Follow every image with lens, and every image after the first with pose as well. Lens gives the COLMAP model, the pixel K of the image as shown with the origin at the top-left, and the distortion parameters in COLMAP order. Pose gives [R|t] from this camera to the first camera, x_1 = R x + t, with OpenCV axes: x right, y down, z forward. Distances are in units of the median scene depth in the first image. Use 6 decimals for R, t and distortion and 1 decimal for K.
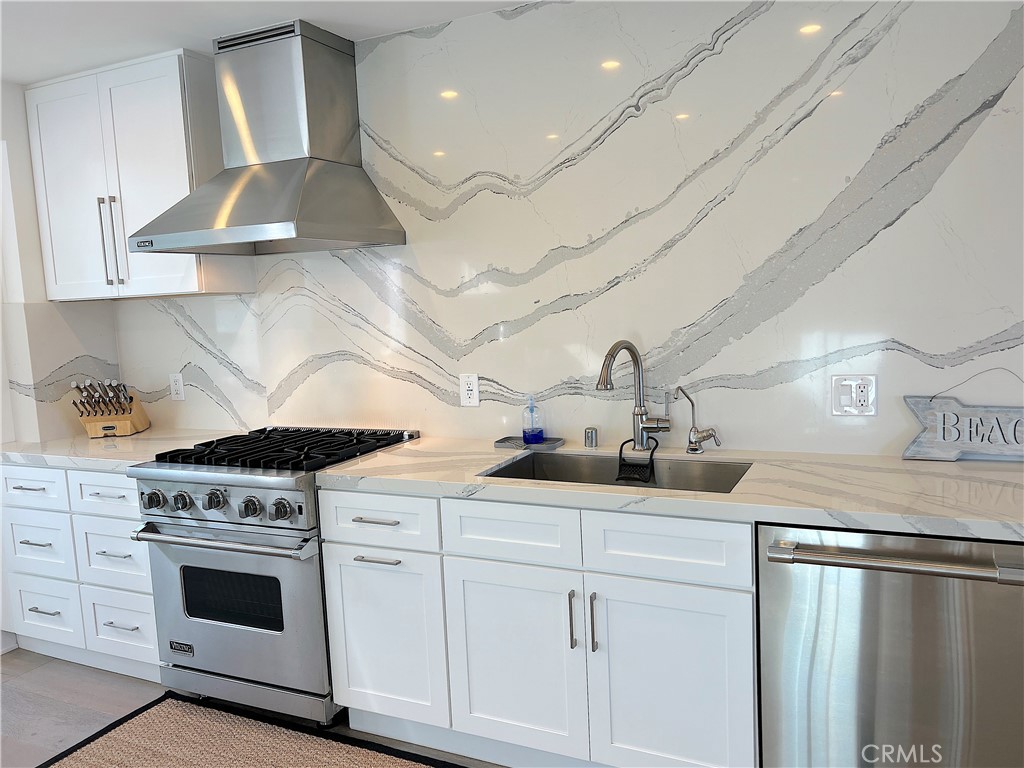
lens RADIAL K [[764.1, 0, 509.9], [0, 764.1, 382.7], [0, 0, 1]] dist [0.051699, -0.003943]
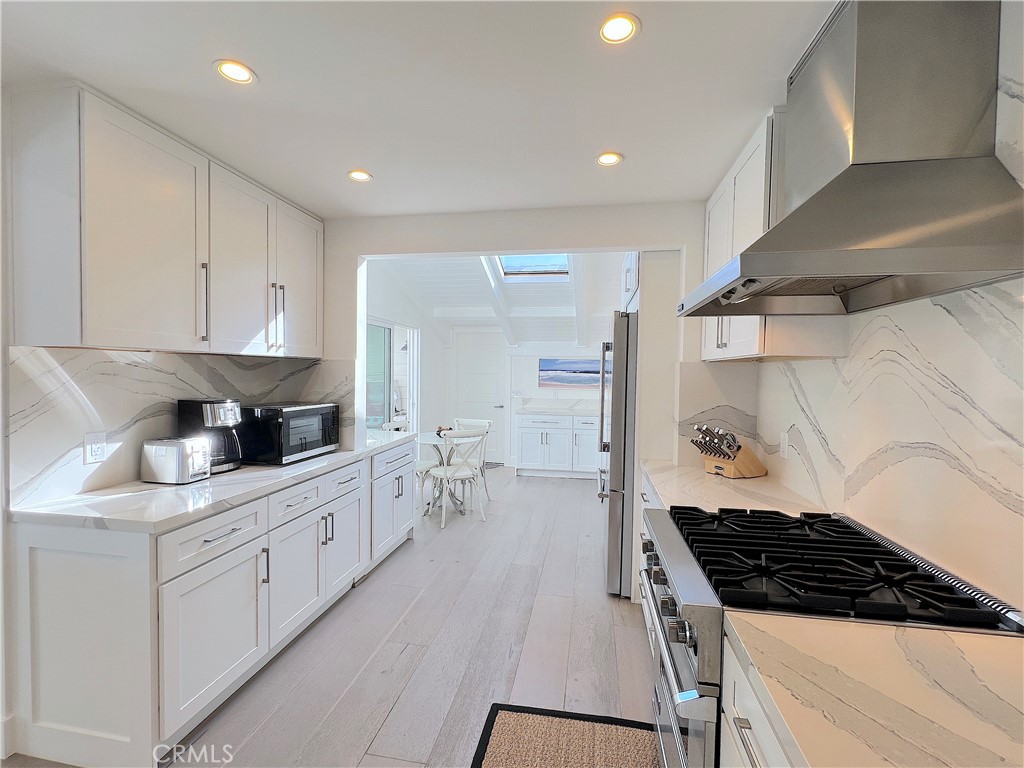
lens RADIAL K [[456.6, 0, 516.2], [0, 456.6, 379.4], [0, 0, 1]] dist [0.005772, 0.000376]
pose [[0.323739, 0.068764, -0.943644, 0.039306], [-0.140281, 0.989821, 0.024002, -0.053213], [0.935689, 0.124605, 0.330090, 0.493466]]
